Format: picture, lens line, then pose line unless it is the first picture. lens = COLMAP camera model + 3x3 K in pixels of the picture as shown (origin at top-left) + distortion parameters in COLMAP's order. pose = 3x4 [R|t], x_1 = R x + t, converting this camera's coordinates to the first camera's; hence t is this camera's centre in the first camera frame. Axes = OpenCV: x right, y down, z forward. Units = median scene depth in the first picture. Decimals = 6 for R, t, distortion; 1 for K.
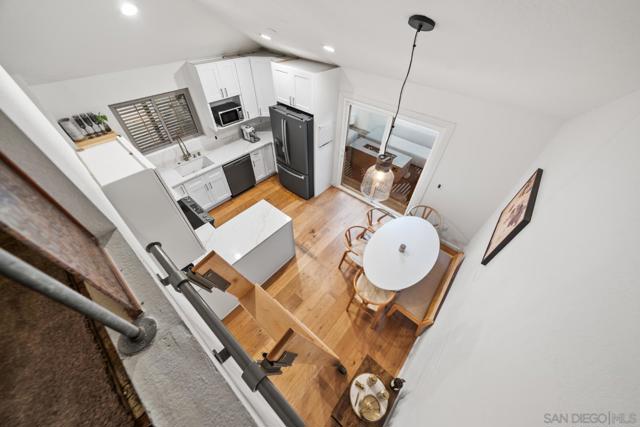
lens RADIAL K [[222.6, 0, 324.3], [0, 222.6, 212.2], [0, 0, 1]] dist [-0.000314, -0.000351]
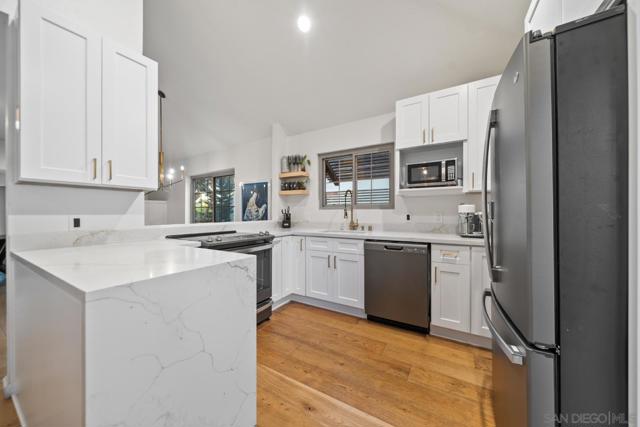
lens RADIAL K [[222.6, 0, 323.7], [0, 222.6, 212.6], [0, 0, 1]] dist [-0.000314, -0.000351]
pose [[0.164206, -0.032311, -0.985897, 0.067204], [-0.689451, 0.711038, -0.138135, -0.108477], [0.705474, 0.702411, 0.094480, 0.818147]]
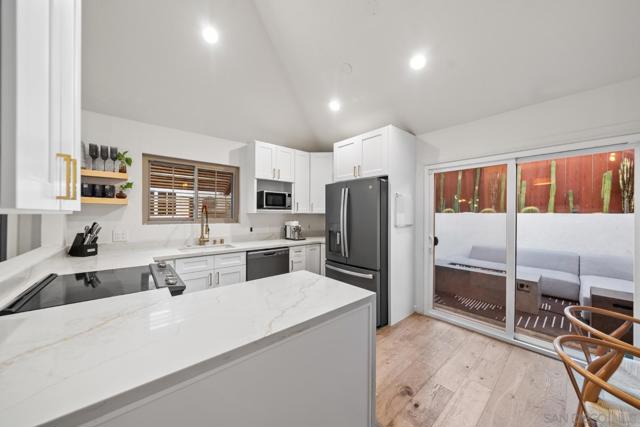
lens RADIAL K [[222.6, 0, 324.3], [0, 222.6, 213.6], [0, 0, 1]] dist [-0.000314, -0.000351]
pose [[0.988623, -0.026808, -0.148009, -0.130243], [-0.086144, 0.705731, -0.703223, 0.153249], [0.123307, 0.707972, 0.695393, 0.485609]]
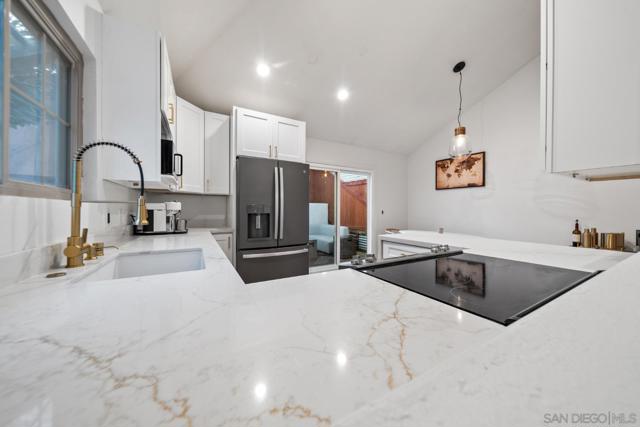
lens RADIAL K [[222.6, 0, 324.3], [0, 222.6, 209.2], [0, 0, 1]] dist [-0.000314, -0.000351]
pose [[0.339941, -0.030613, 0.939948, -0.724252], [0.667303, 0.712124, -0.218143, -0.062462], [-0.662682, 0.701386, 0.262508, 0.732073]]
